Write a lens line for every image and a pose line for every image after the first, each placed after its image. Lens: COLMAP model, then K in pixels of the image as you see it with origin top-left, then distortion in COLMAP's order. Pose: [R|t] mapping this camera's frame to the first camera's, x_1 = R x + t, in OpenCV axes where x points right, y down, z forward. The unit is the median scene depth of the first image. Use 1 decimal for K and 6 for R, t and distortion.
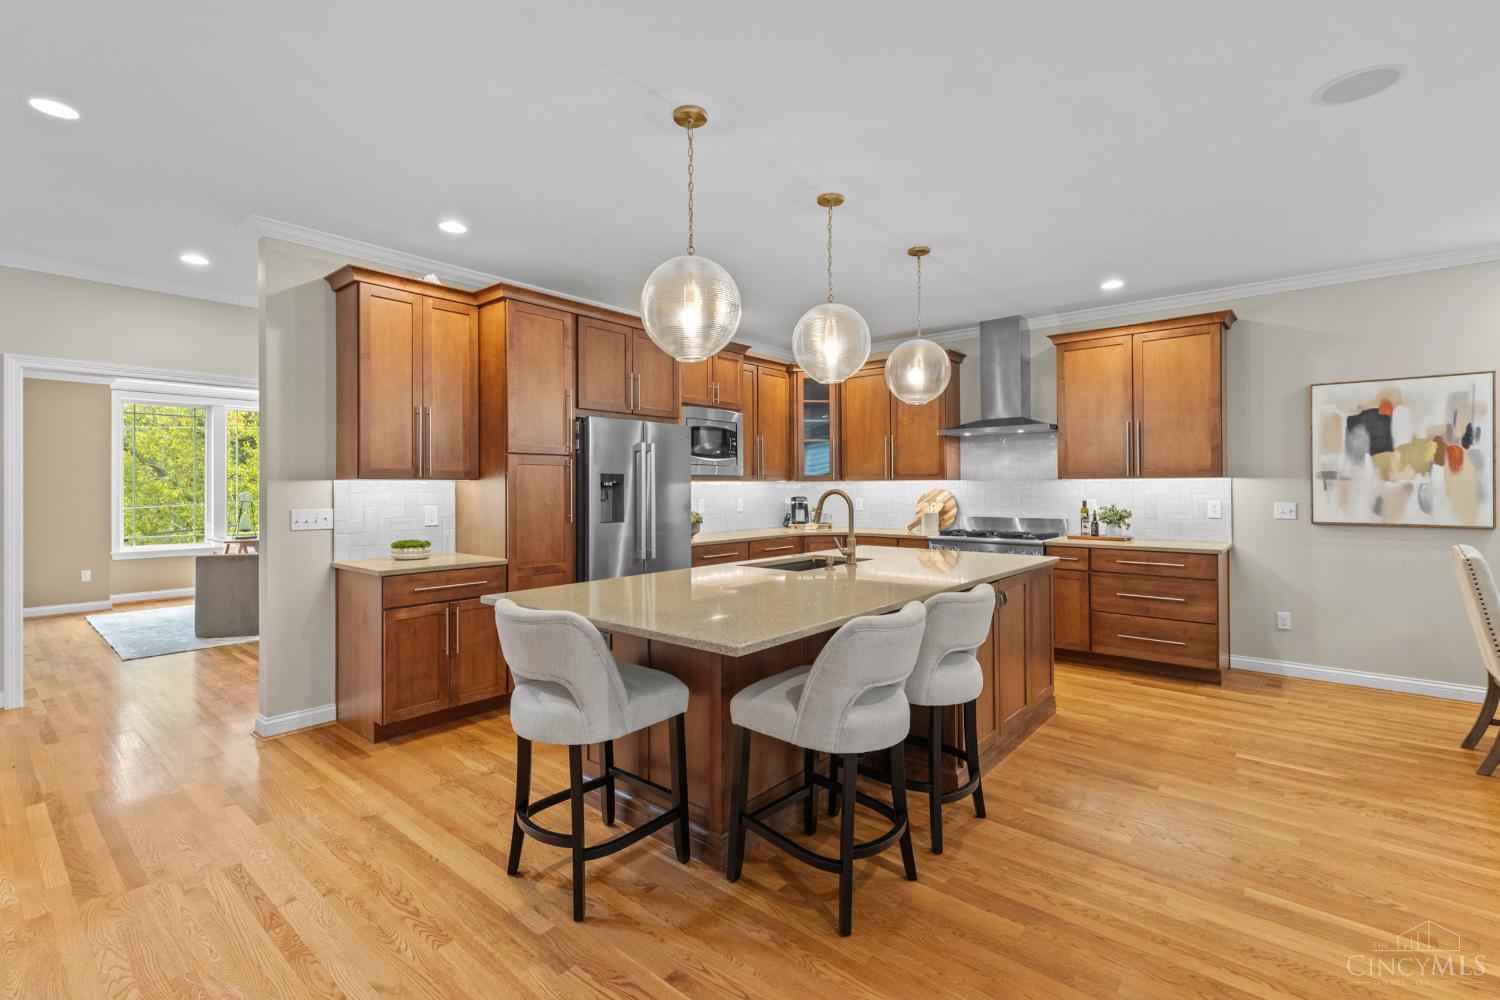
lens RADIAL K [[675.1, 0, 741.1], [0, 675.1, 482.3], [0, 0, 1]] dist [0.004481, 0.000007]
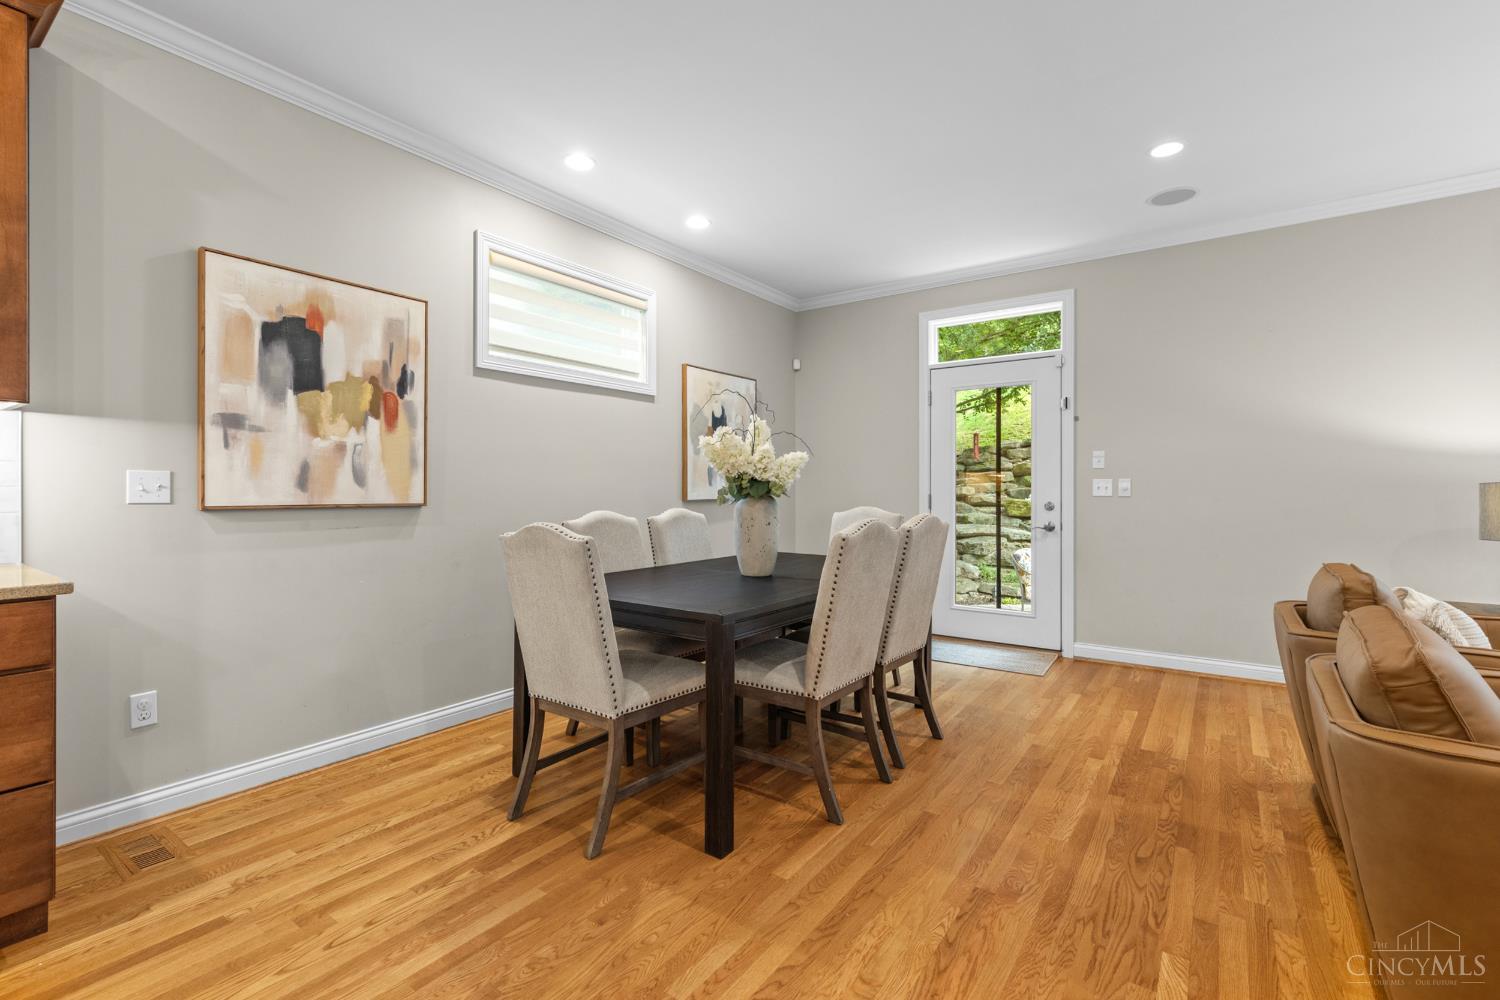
lens RADIAL K [[675.1, 0, 740.4], [0, 675.1, 489.0], [0, 0, 1]] dist [0.004481, 0.000007]
pose [[-0.085833, 0.003779, 0.996302, 0.285949], [-0.006411, 0.999970, -0.004345, 0.045098], [-0.996289, -0.006761, -0.085806, 0.641739]]
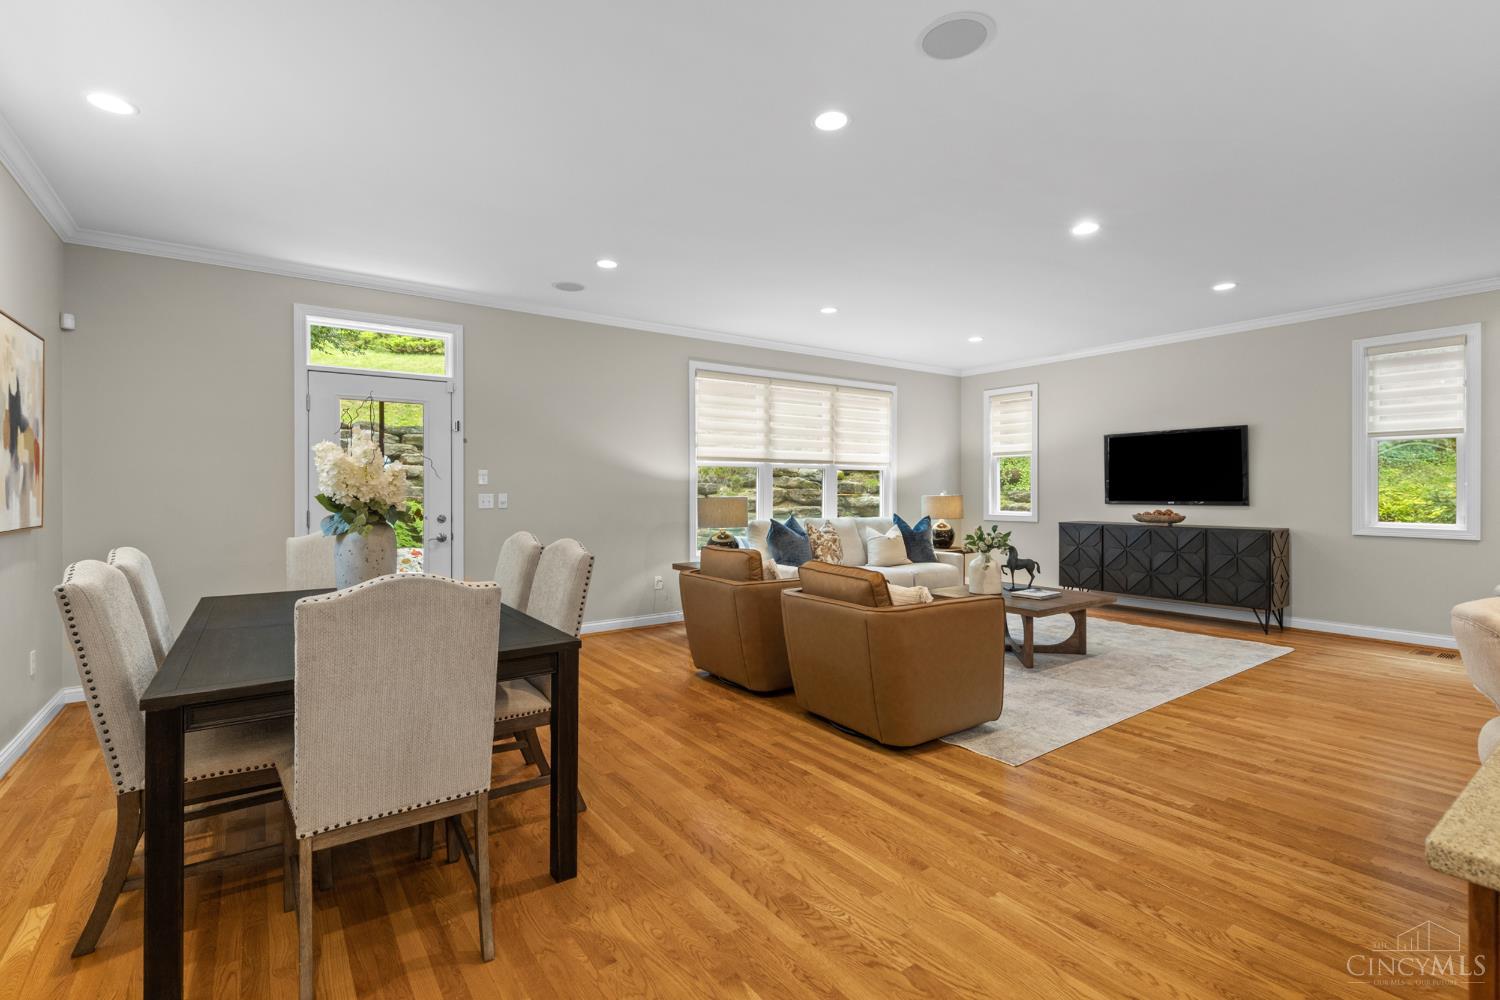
lens RADIAL K [[675.1, 0, 737.3], [0, 675.1, 496.2], [0, 0, 1]] dist [0.004481, 0.000007]
pose [[-0.969626, 0.003342, 0.244569, 0.522429], [0.004392, 0.999983, 0.003746, 0.024064], [-0.244552, 0.004707, -0.969625, 1.057437]]
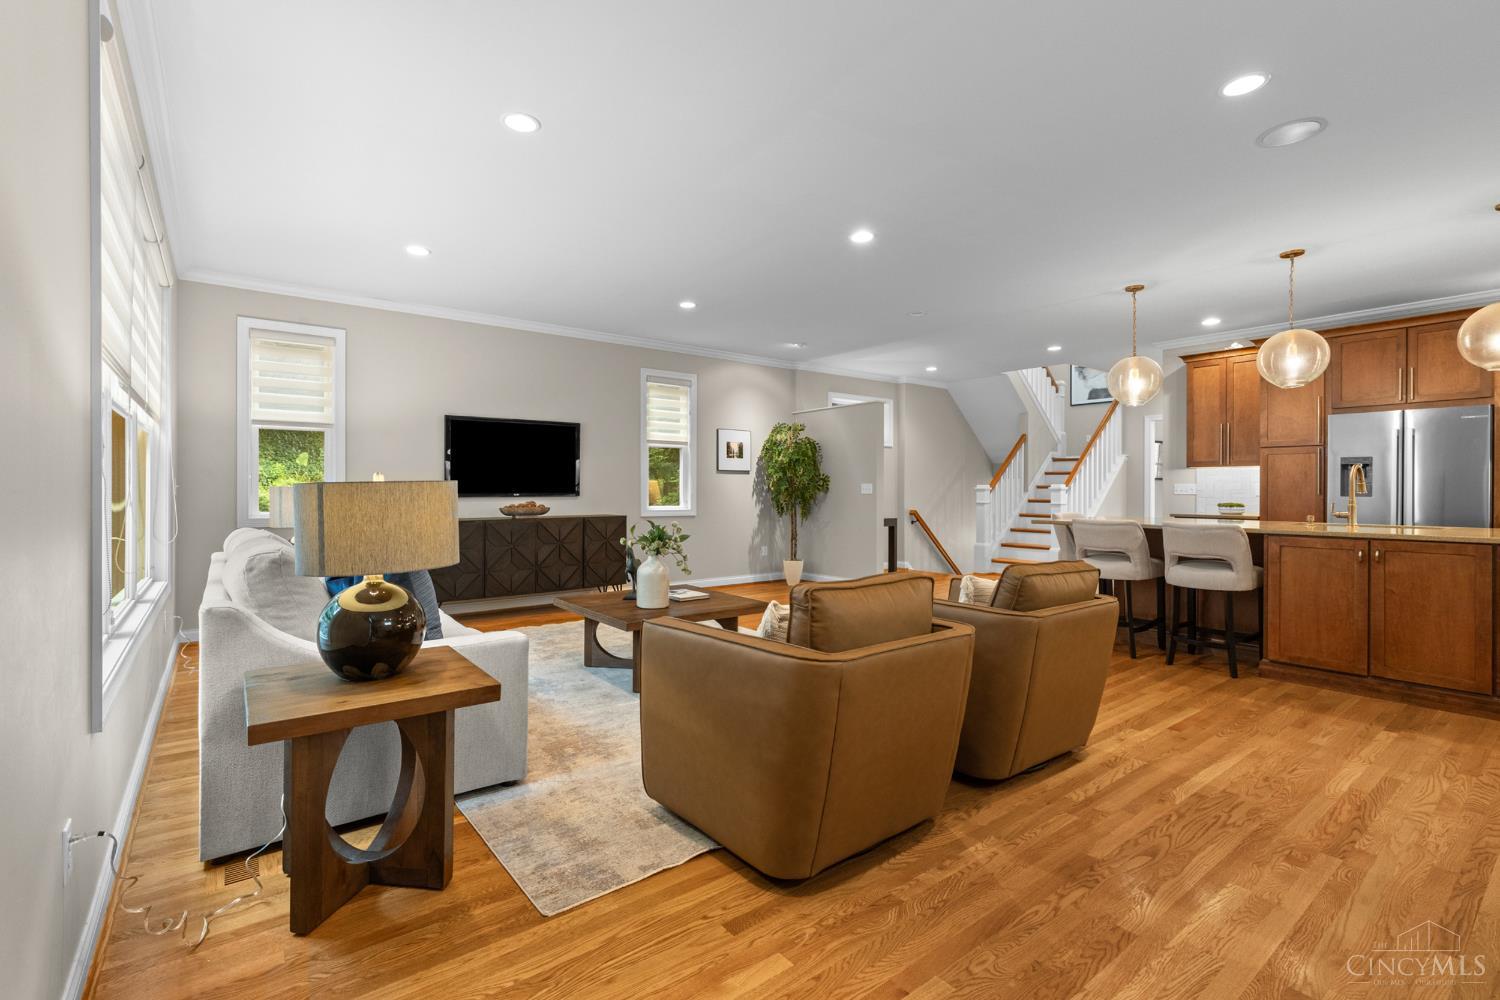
lens RADIAL K [[675.1, 0, 738.7], [0, 675.1, 491.2], [0, 0, 1]] dist [0.004481, 0.000007]
pose [[-0.209021, 0.004914, -0.977899, 1.258485], [0.005278, 0.999978, 0.003897, 0.038195], [0.977897, -0.004347, -0.209043, 0.139361]]
